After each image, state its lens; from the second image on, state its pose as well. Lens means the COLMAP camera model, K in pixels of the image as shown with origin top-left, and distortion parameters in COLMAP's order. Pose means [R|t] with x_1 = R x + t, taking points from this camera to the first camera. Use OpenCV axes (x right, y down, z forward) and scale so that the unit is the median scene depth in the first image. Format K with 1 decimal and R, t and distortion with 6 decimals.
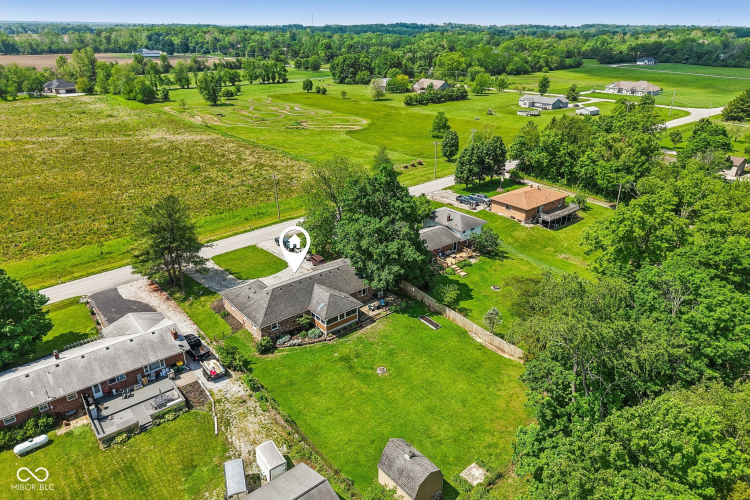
lens RADIAL K [[501.9, 0, 375.0], [0, 501.9, 250.0], [0, 0, 1]] dist [0.030078, -0.033217]
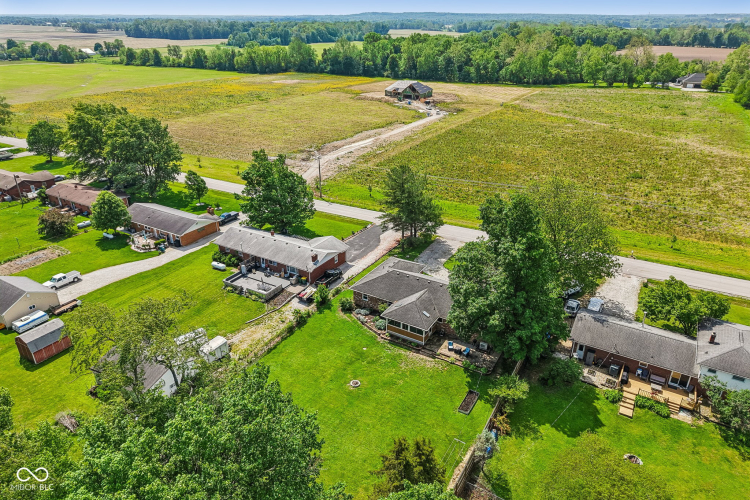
lens RADIAL K [[501.9, 0, 375.0], [0, 501.9, 250.0], [0, 0, 1]] dist [0.030078, -0.033217]
pose [[0.323693, 0.391359, -0.861430, 0.442545], [-0.382840, 0.886762, 0.259011, -0.143214], [0.865249, 0.245950, 0.436867, 0.338292]]
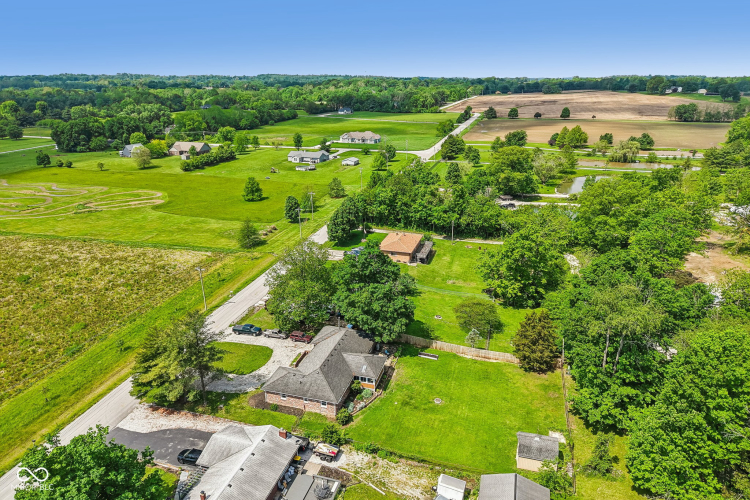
lens RADIAL K [[501.9, 0, 375.0], [0, 501.9, 250.0], [0, 0, 1]] dist [0.030078, -0.033217]
pose [[0.829332, -0.188857, 0.525873, -0.428220], [0.230671, 0.972926, -0.014375, -0.088632], [-0.508920, 0.133225, 0.850442, -0.028998]]
